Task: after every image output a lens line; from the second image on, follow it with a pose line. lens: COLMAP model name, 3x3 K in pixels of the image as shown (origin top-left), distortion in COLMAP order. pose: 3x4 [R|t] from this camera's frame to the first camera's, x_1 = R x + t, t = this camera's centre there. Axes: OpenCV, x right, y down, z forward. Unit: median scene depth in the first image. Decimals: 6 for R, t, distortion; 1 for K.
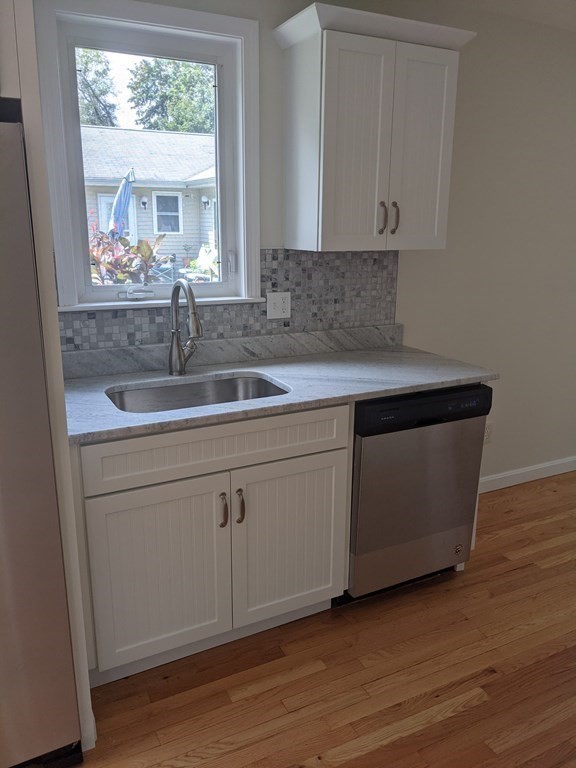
lens RADIAL K [[604.7, 0, 285.0], [0, 604.7, 382.7], [0, 0, 1]] dist [0.032328, -0.041414]
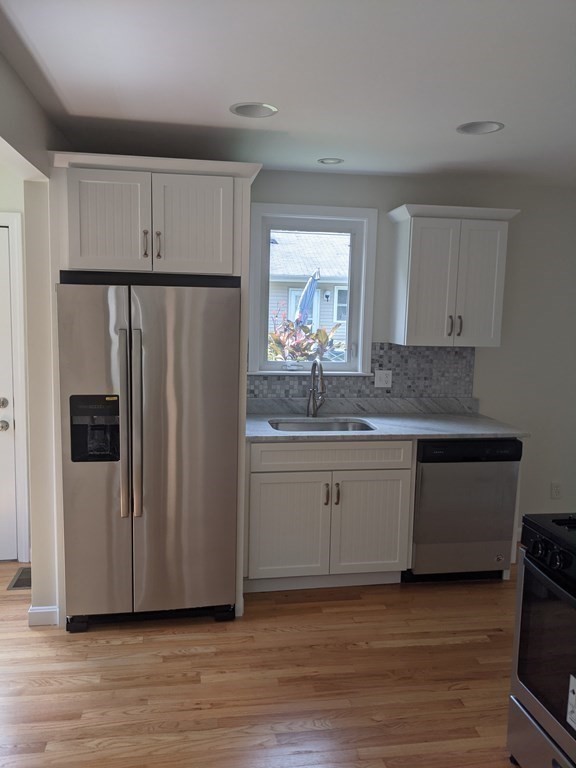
lens RADIAL K [[604.7, 0, 286.3], [0, 604.7, 383.7], [0, 0, 1]] dist [0.032328, -0.041414]
pose [[0.955773, 0.053015, -0.289287, 0.220264], [-0.091641, 0.988334, -0.121647, 0.102042], [0.279463, 0.142778, 0.949481, -0.570453]]
